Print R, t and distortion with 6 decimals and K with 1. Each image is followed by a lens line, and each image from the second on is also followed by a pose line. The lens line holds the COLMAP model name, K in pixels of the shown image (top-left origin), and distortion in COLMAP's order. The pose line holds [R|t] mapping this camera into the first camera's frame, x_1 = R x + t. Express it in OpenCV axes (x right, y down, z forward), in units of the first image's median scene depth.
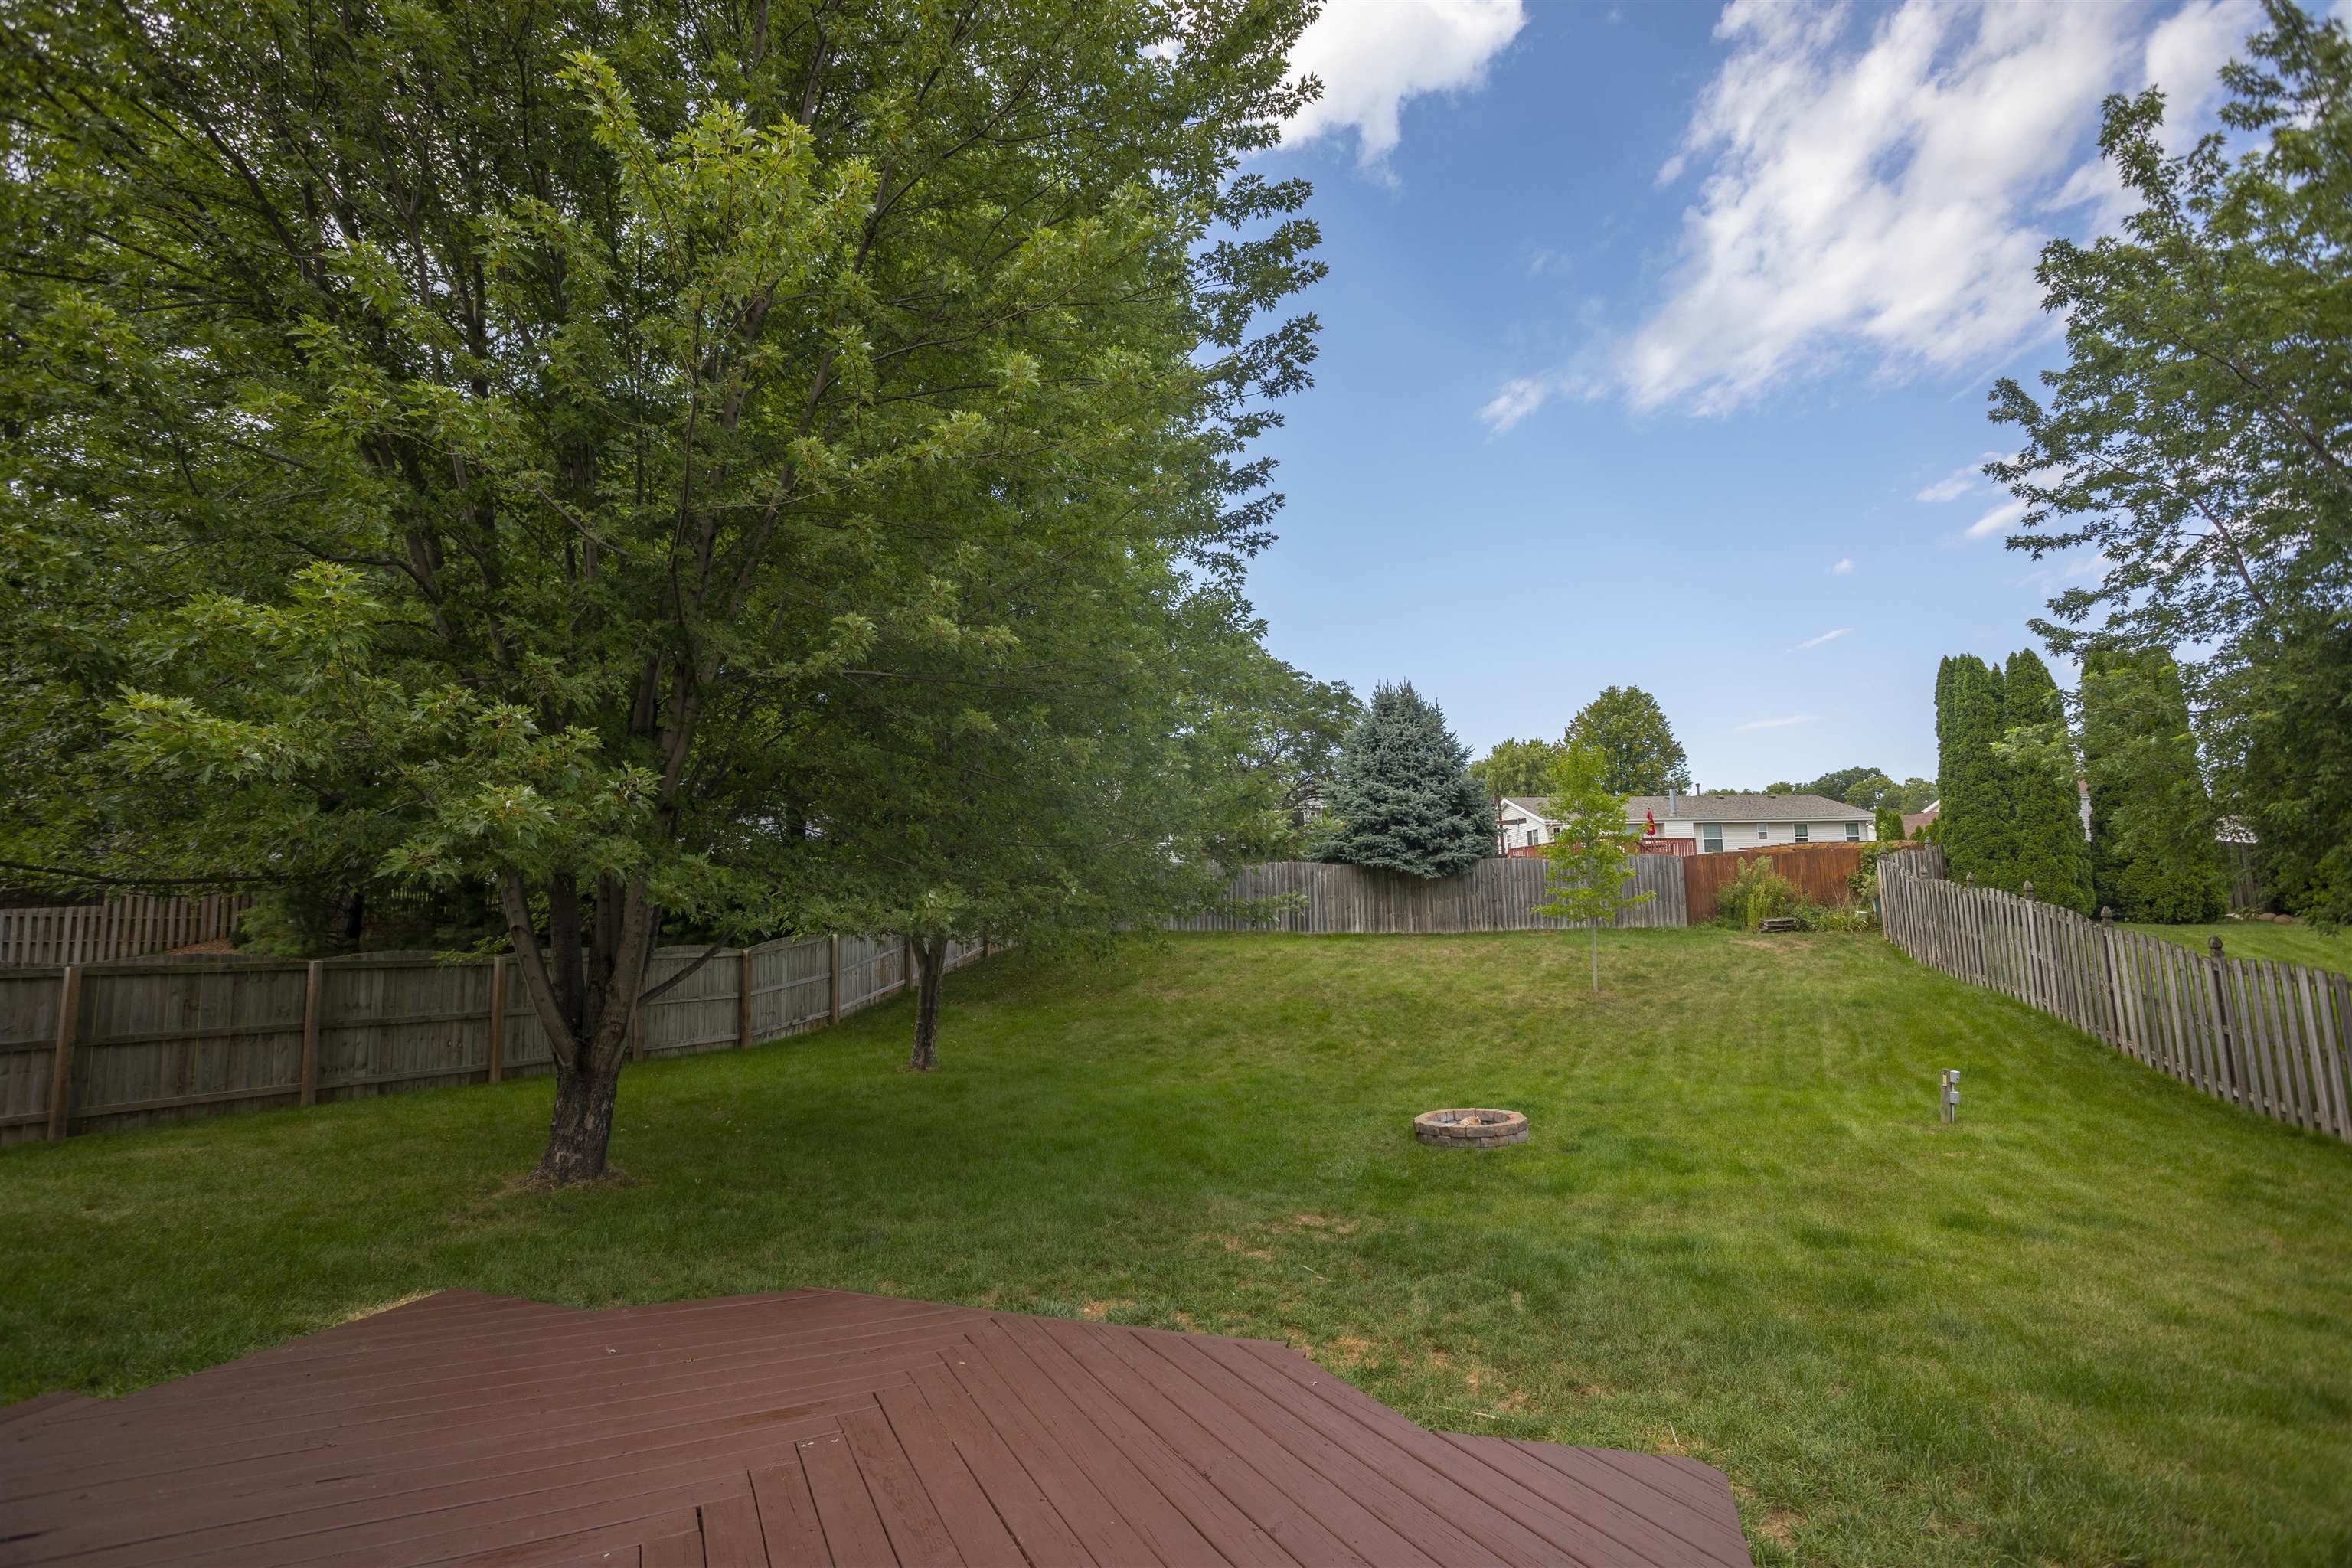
lens RADIAL K [[1162.2, 0, 1161.3], [0, 1162.2, 772.8], [0, 0, 1]] dist [-0.074666, 0.034158]
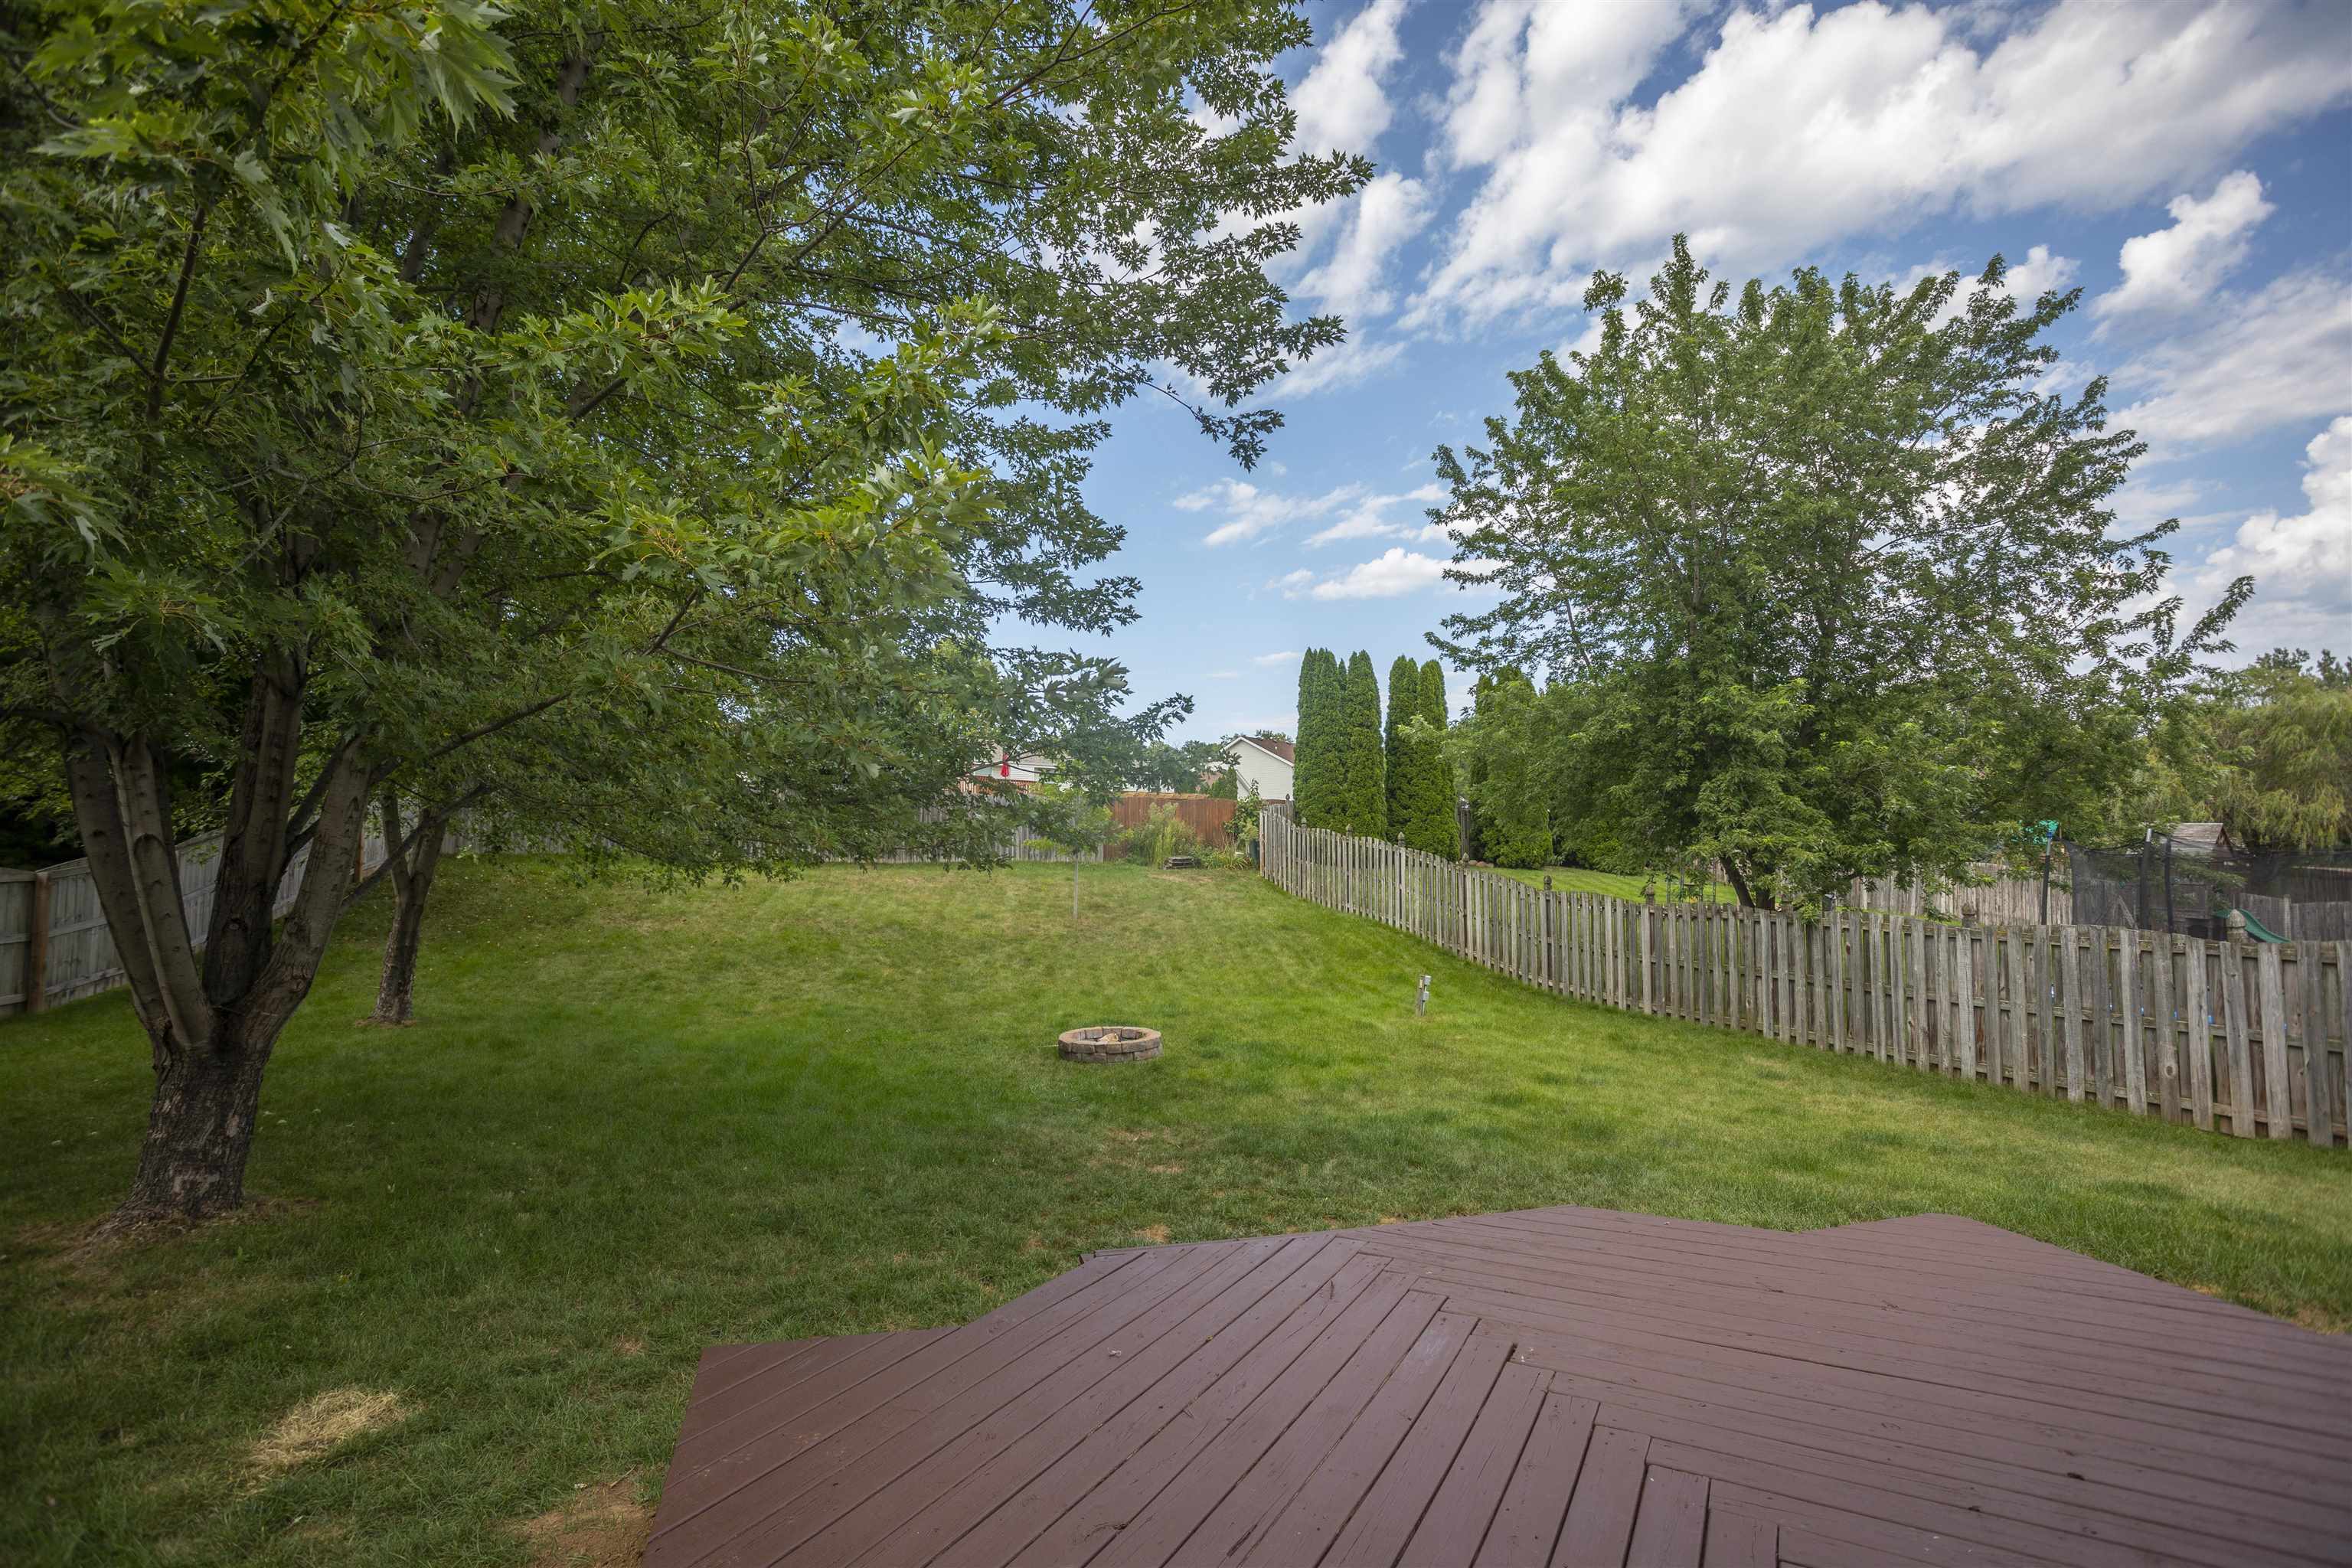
lens RADIAL K [[1162.2, 0, 1161.3], [0, 1162.2, 772.8], [0, 0, 1]] dist [-0.074666, 0.034158]
pose [[0.807148, 0.058440, 0.587449, -0.268595], [-0.093098, 0.995237, 0.028909, 0.016011], [-0.582962, -0.078024, 0.808745, 0.090421]]
